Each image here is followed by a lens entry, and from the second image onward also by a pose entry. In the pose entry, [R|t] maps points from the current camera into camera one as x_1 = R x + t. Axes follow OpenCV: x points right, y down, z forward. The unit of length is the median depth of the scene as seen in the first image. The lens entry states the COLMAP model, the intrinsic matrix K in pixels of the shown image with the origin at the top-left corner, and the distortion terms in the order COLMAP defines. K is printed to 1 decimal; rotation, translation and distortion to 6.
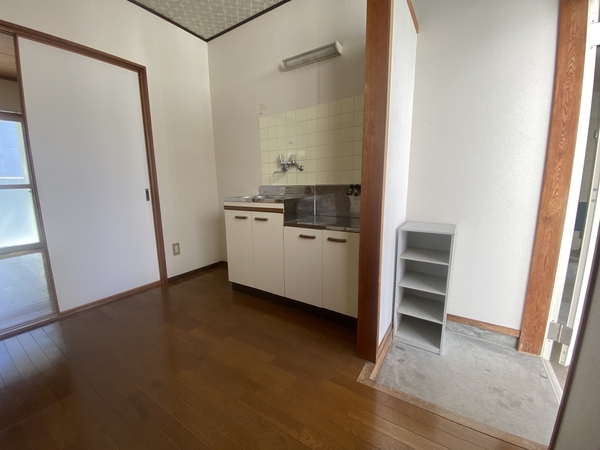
lens RADIAL K [[245.8, 0, 300.4], [0, 245.8, 223.0], [0, 0, 1]] dist [0.021769, -0.021186]
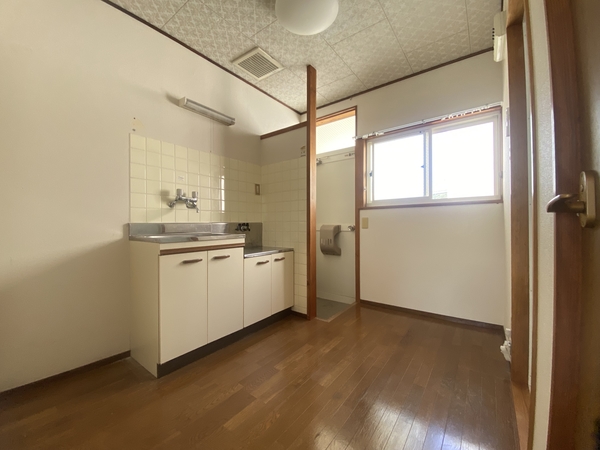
lens RADIAL K [[245.8, 0, 300.4], [0, 245.8, 223.0], [0, 0, 1]] dist [0.021769, -0.021186]
pose [[0.064370, 0.016386, 0.997792, -1.057910], [0.163446, 0.986190, -0.026740, -0.067850], [-0.984450, 0.164806, 0.060803, 0.598118]]
